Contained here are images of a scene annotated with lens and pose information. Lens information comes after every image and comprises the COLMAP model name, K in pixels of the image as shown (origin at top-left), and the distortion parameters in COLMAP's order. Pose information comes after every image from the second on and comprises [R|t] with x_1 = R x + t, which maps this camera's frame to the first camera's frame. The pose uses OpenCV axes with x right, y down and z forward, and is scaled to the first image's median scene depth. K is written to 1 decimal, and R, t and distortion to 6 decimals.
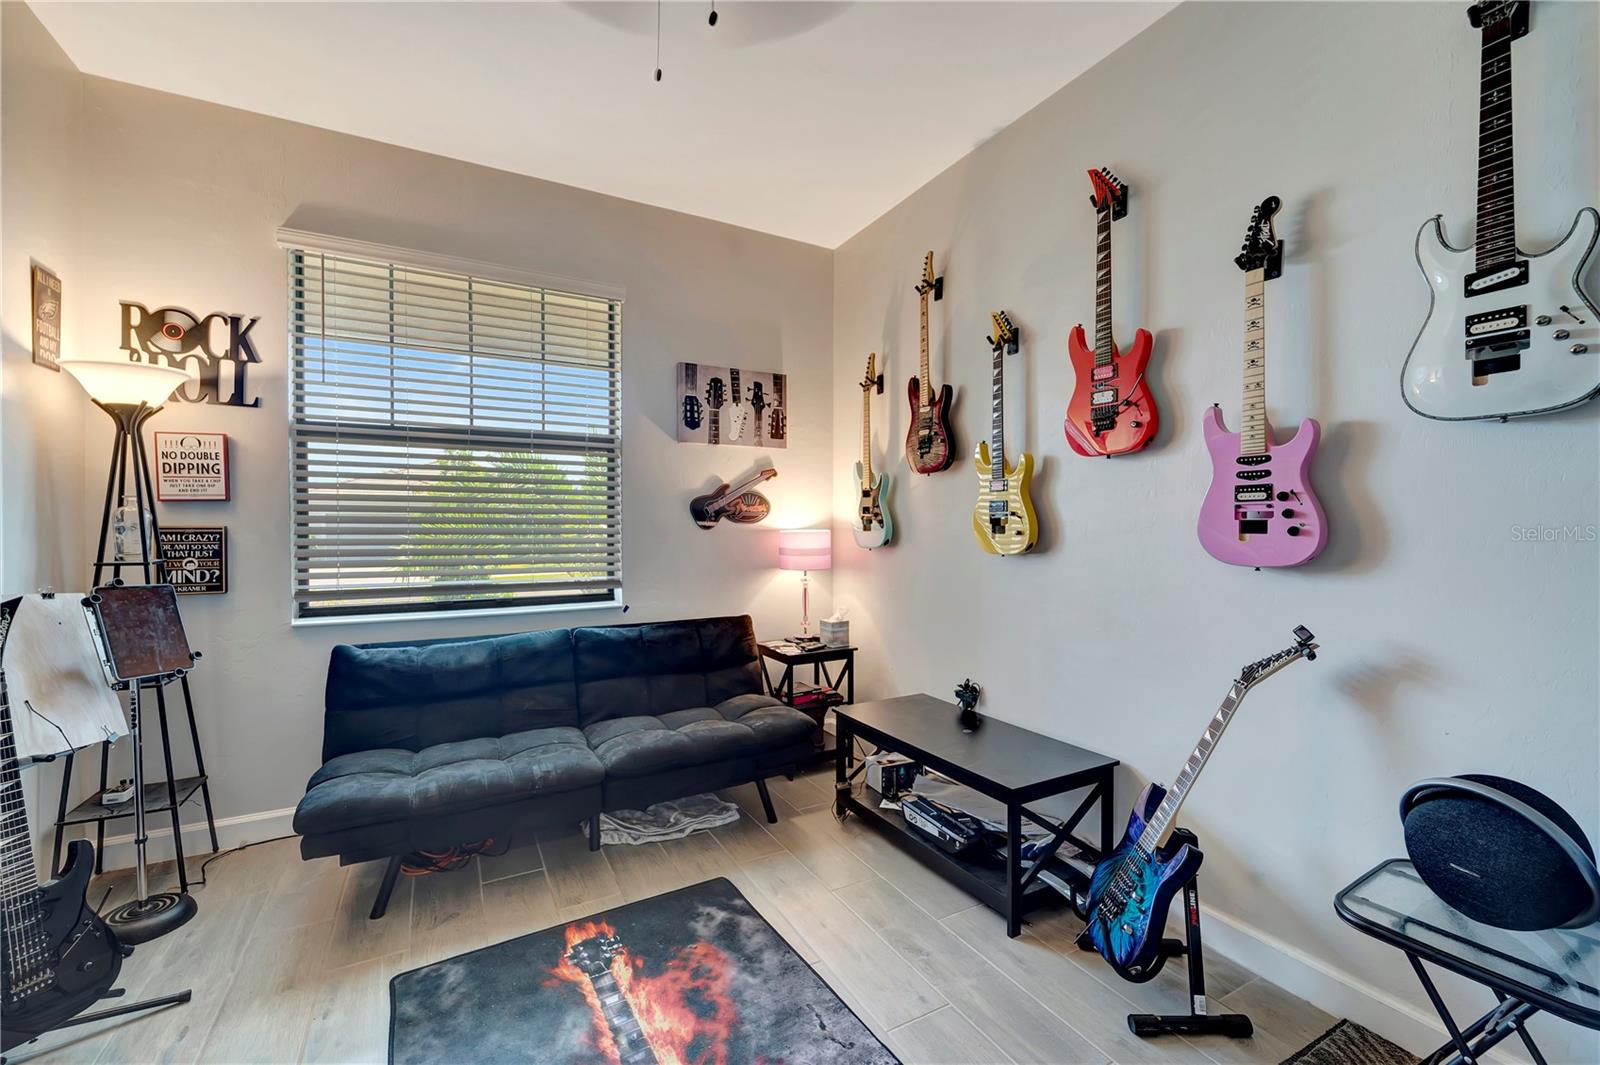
lens RADIAL K [[646.6, 0, 814.8], [0, 646.6, 528.6], [0, 0, 1]] dist [0.002806, -0.000653]
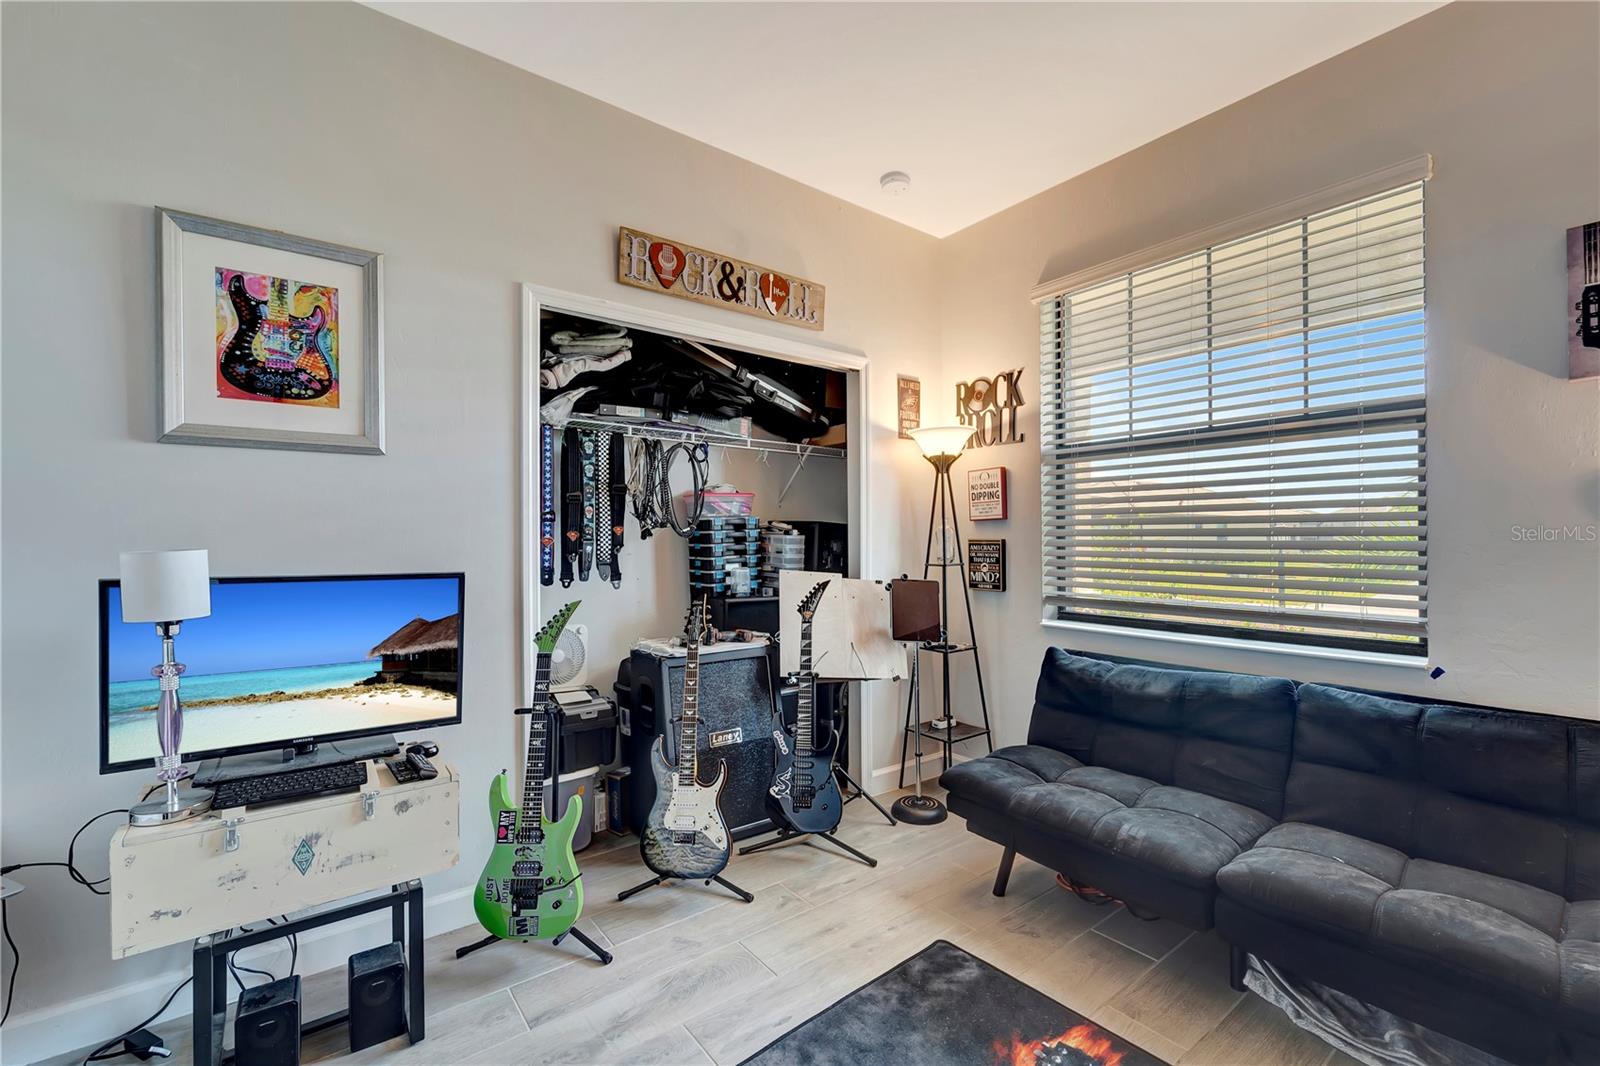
lens RADIAL K [[660.4, 0, 787.7], [0, 660.4, 536.5], [0, 0, 1]] dist [0.006150, -0.004310]
pose [[0.146444, -0.005452, -0.989204, 0.315773], [-0.002420, 0.999980, -0.005869, -0.000090], [0.989216, 0.003253, 0.146428, 0.394899]]
